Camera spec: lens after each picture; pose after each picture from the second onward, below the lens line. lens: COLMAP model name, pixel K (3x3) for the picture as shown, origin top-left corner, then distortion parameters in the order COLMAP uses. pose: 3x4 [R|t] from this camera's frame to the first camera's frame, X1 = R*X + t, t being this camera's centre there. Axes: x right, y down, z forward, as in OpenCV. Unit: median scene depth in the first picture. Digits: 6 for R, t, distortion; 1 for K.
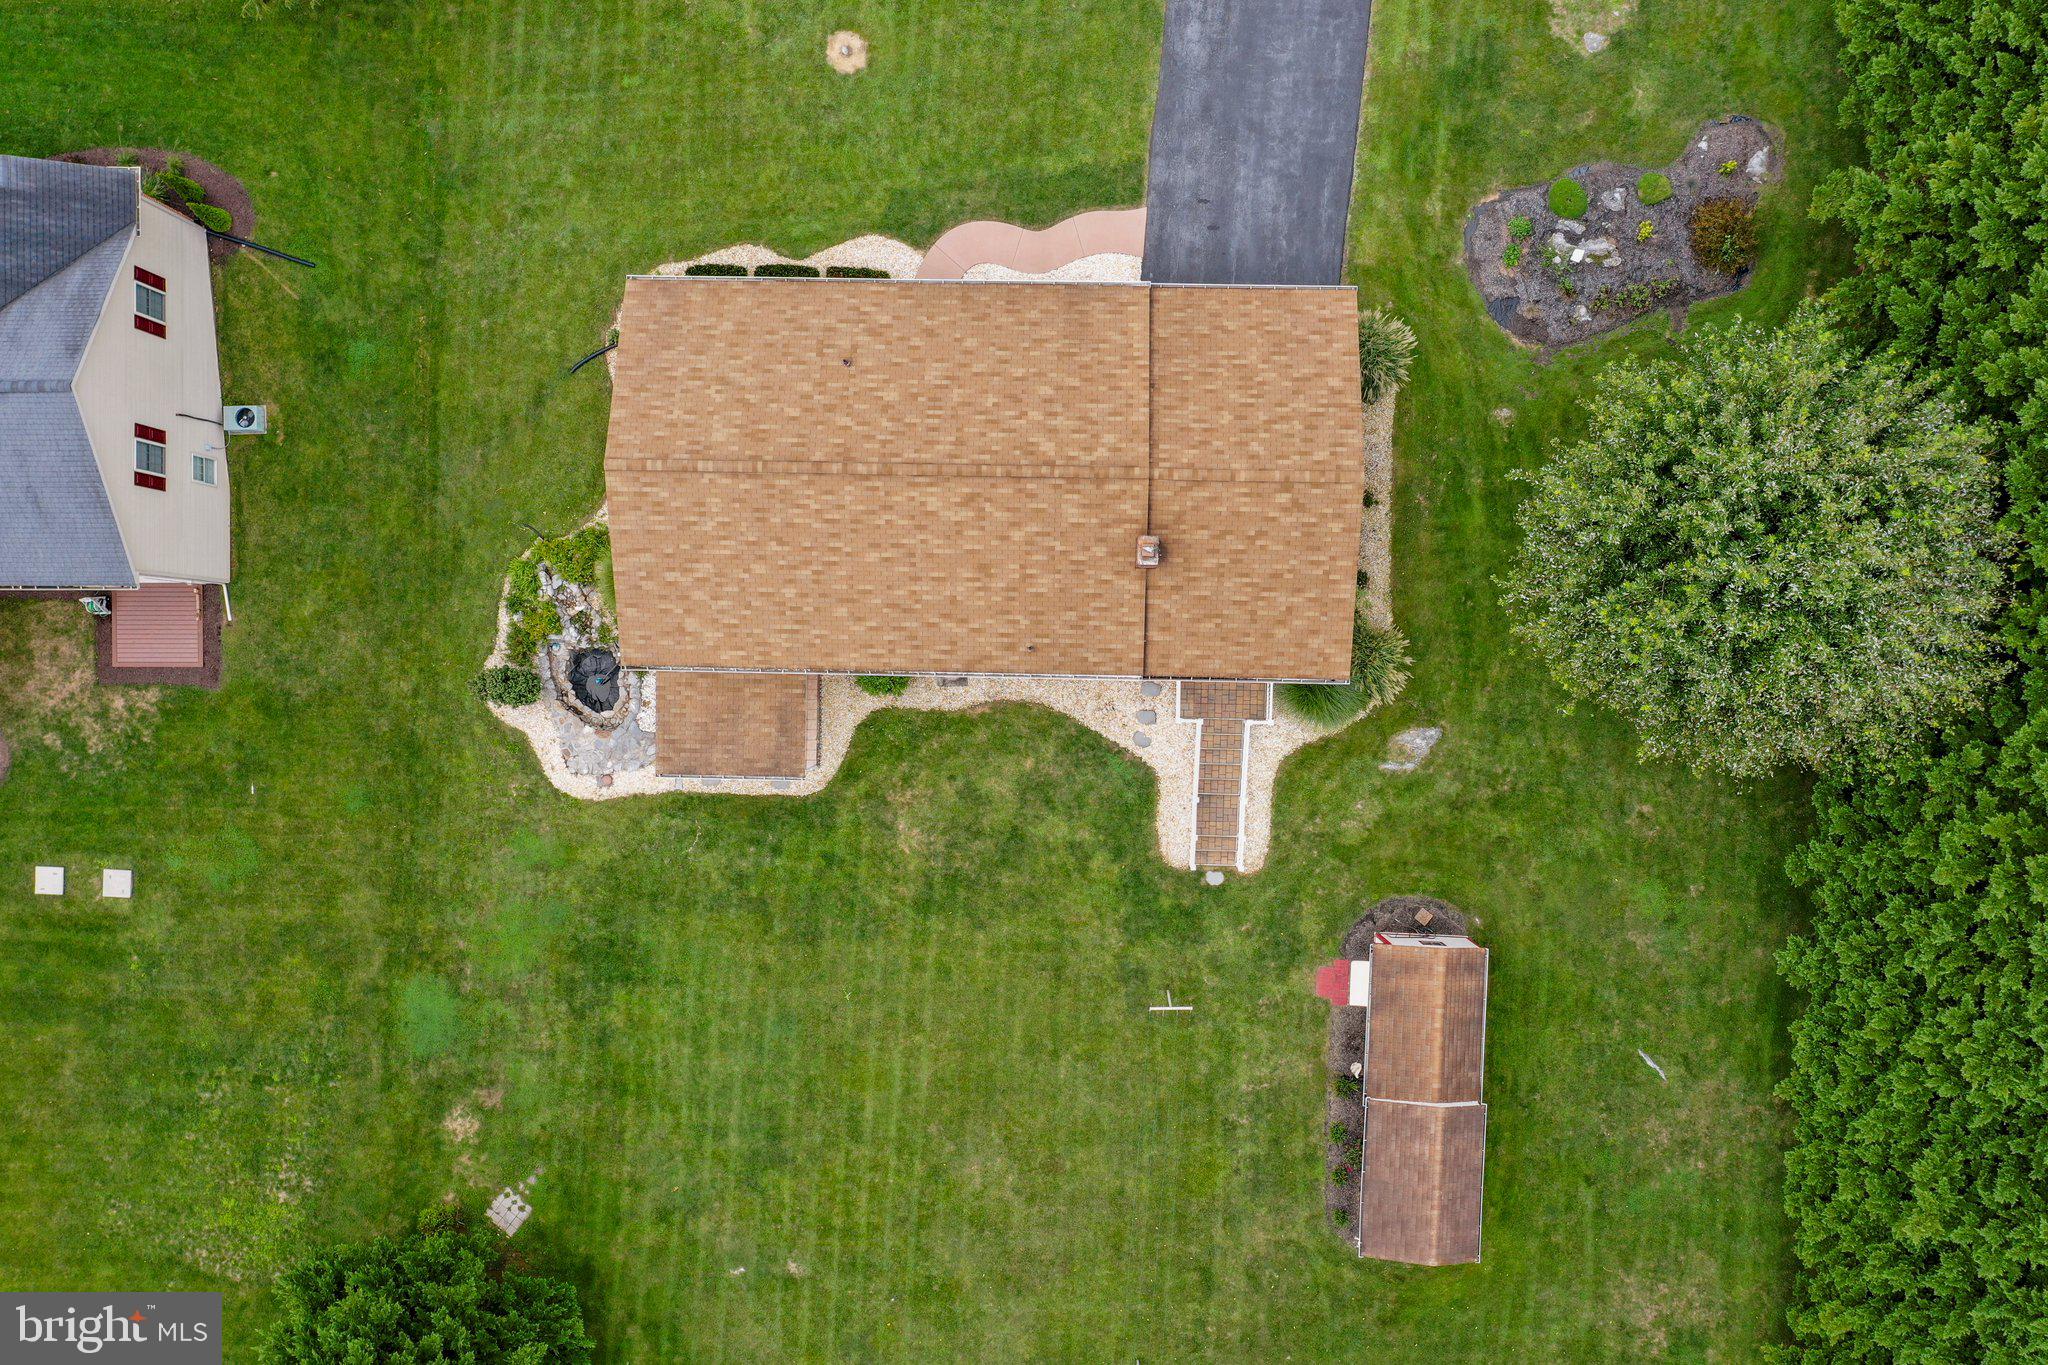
lens RADIAL K [[1663.9, 0, 1024.0], [0, 1663.9, 682.5], [0, 0, 1]] dist [0.175434, 0.005354]
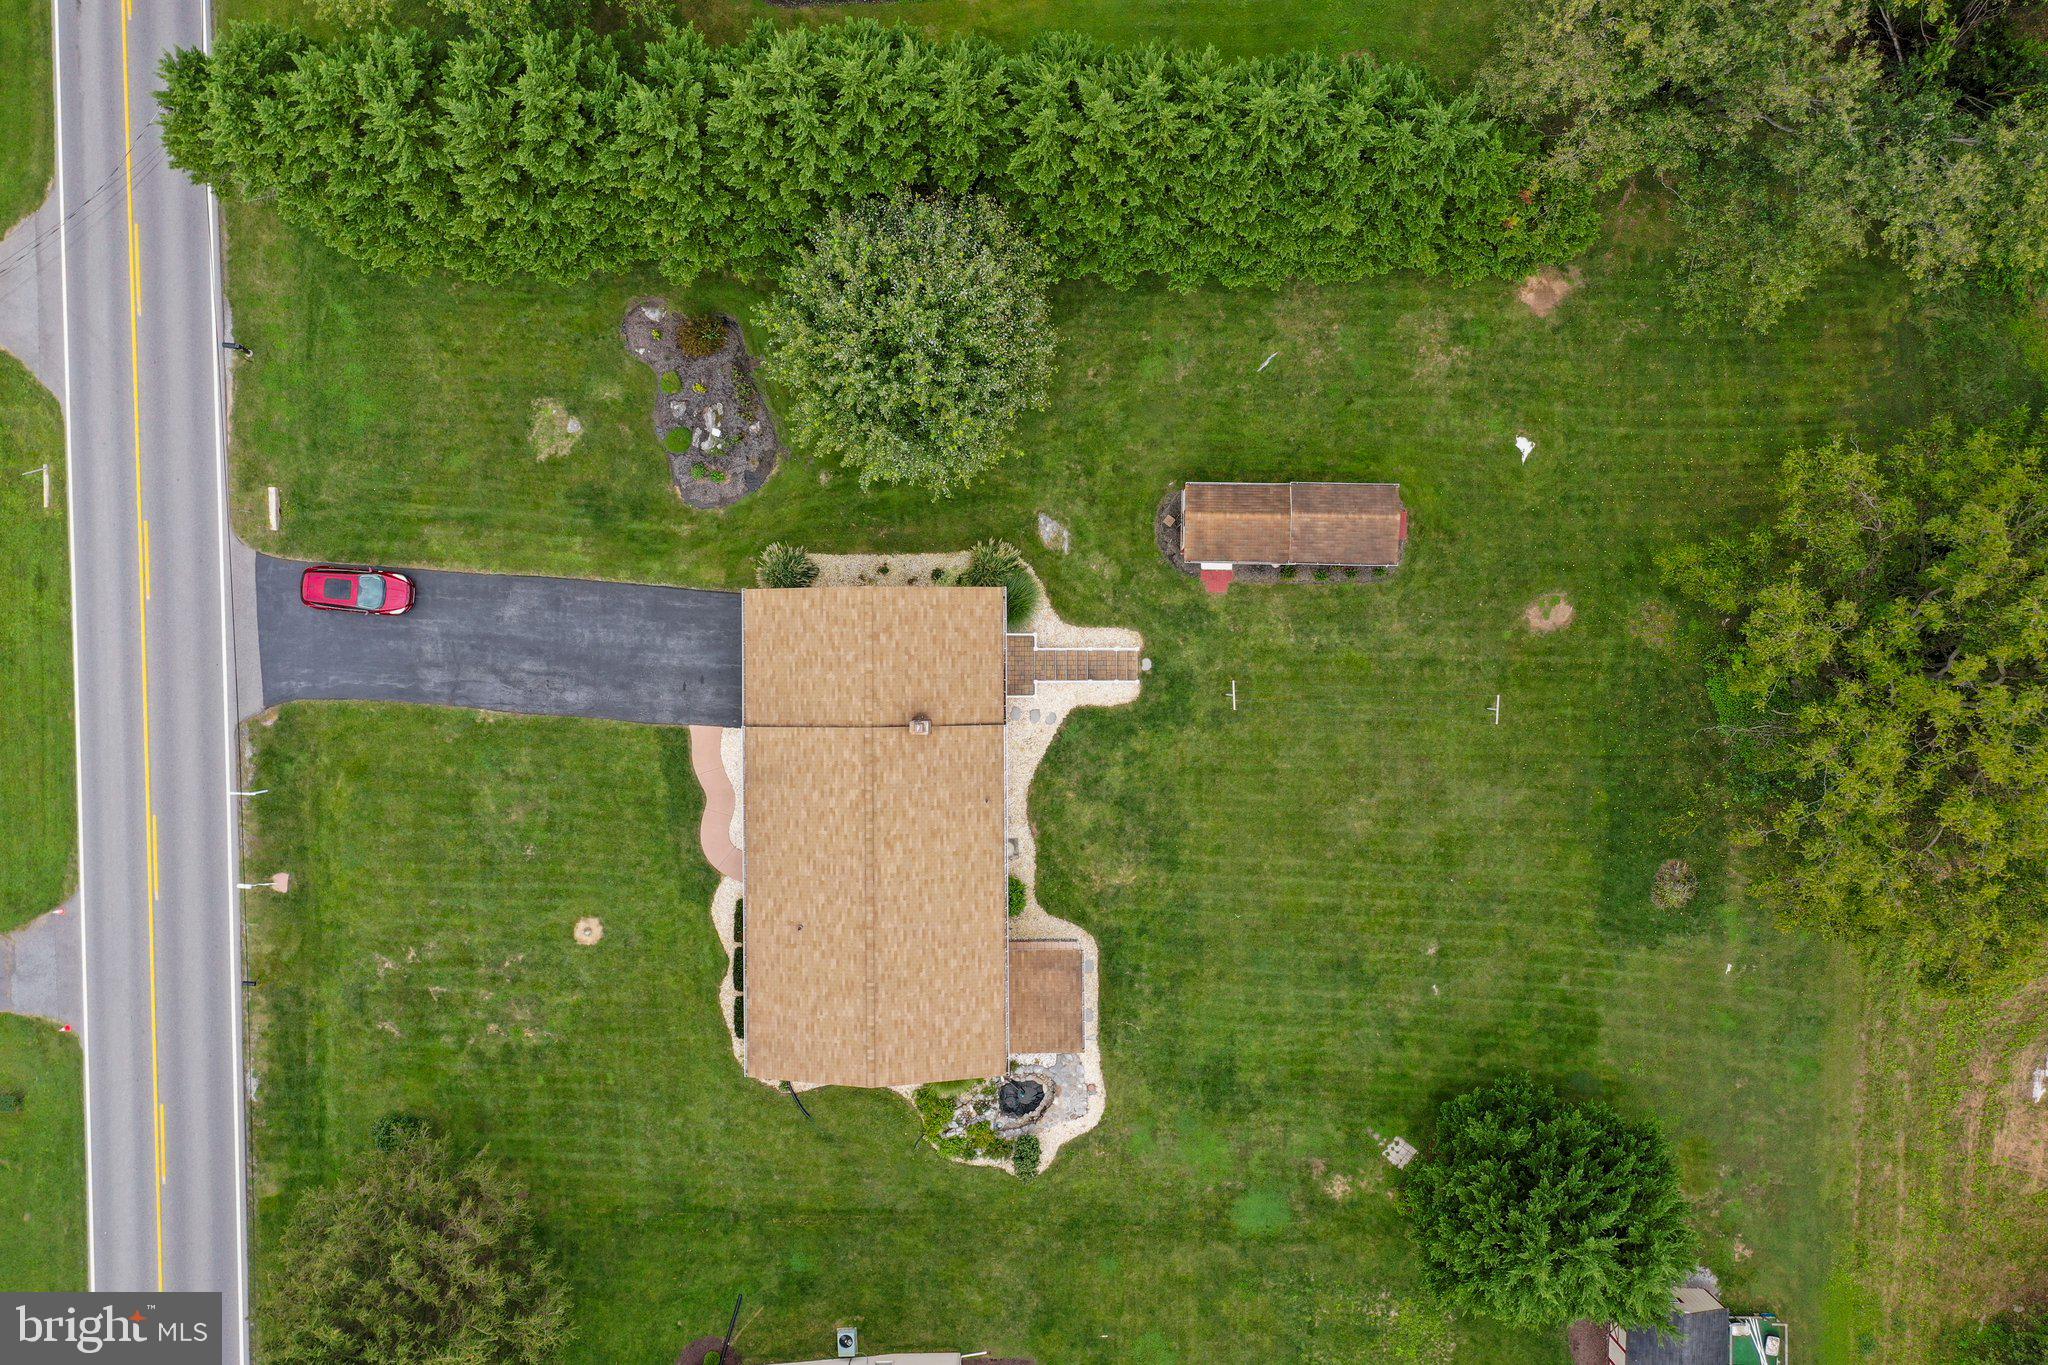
lens RADIAL K [[1636.2, 0, 1026.0], [0, 1636.2, 728.5], [0, 0, 1]] dist [0.246657, 0.000893]
pose [[-0.024074, -0.999705, -0.003288, 0.066045], [0.999195, -0.023956, -0.032167, 0.057183], [0.032079, -0.004060, 0.999477, -0.422397]]
